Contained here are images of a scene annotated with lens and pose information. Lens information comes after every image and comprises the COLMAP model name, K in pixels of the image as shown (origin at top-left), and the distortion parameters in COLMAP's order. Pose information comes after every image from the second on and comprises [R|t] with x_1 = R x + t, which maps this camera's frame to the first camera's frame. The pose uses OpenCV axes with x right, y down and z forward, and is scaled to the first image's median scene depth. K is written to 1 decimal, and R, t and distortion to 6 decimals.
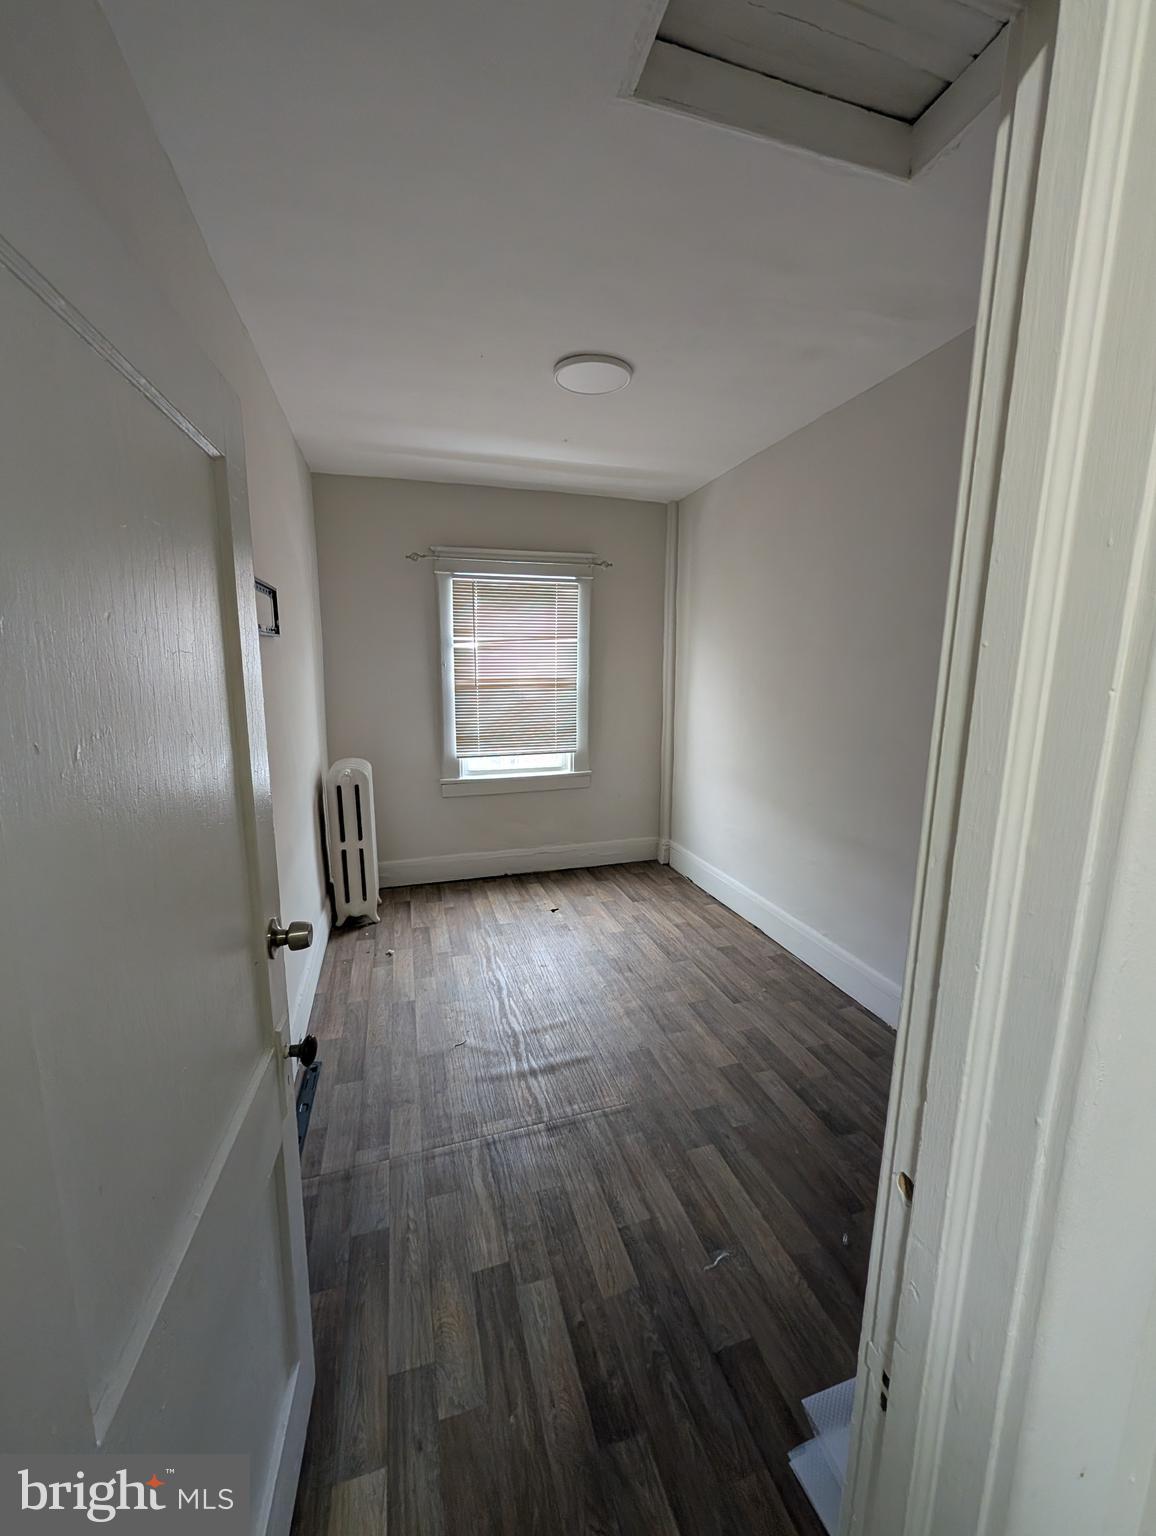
lens RADIAL K [[592.6, 0, 579.3], [0, 592.6, 769.4], [0, 0, 1]] dist [0.003300, 0.000093]
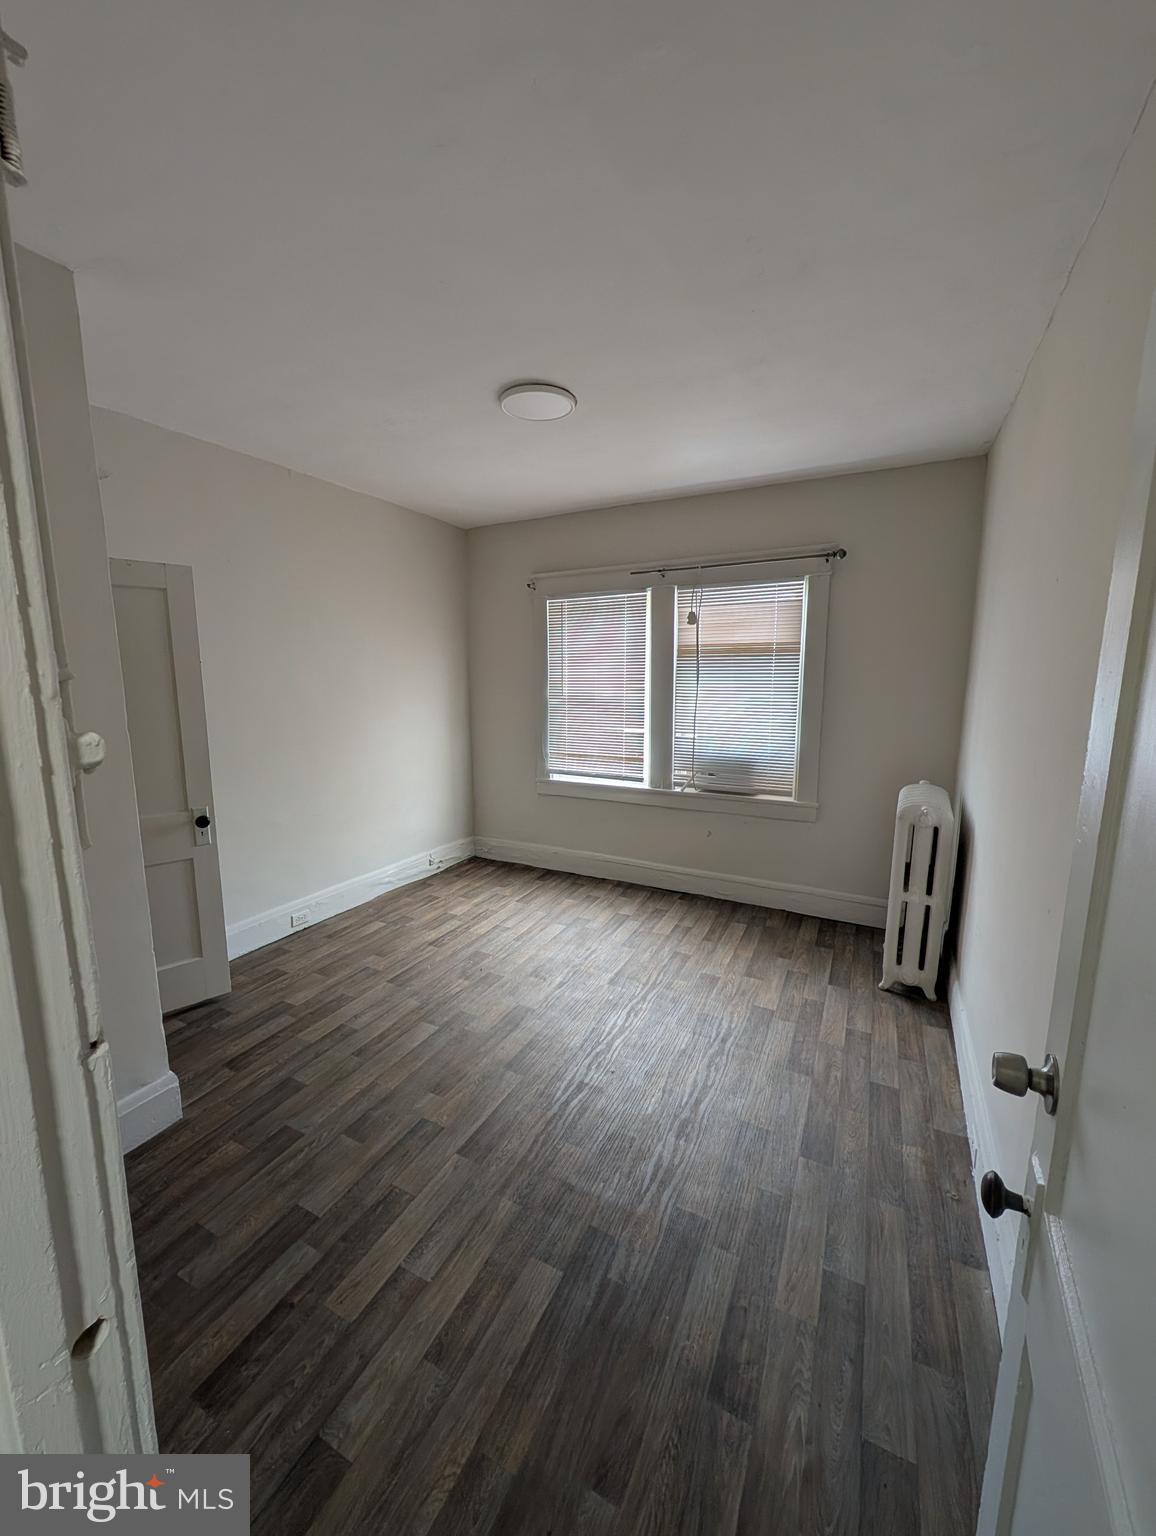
lens RADIAL K [[592.6, 0, 573.7], [0, 592.6, 763.8], [0, 0, 1]] dist [0.003300, 0.000093]
pose [[0.714633, 0.110148, -0.690773, 0.866263], [-0.128168, 0.991425, 0.025493, -0.095005], [0.687658, 0.070317, 0.722622, 0.454916]]
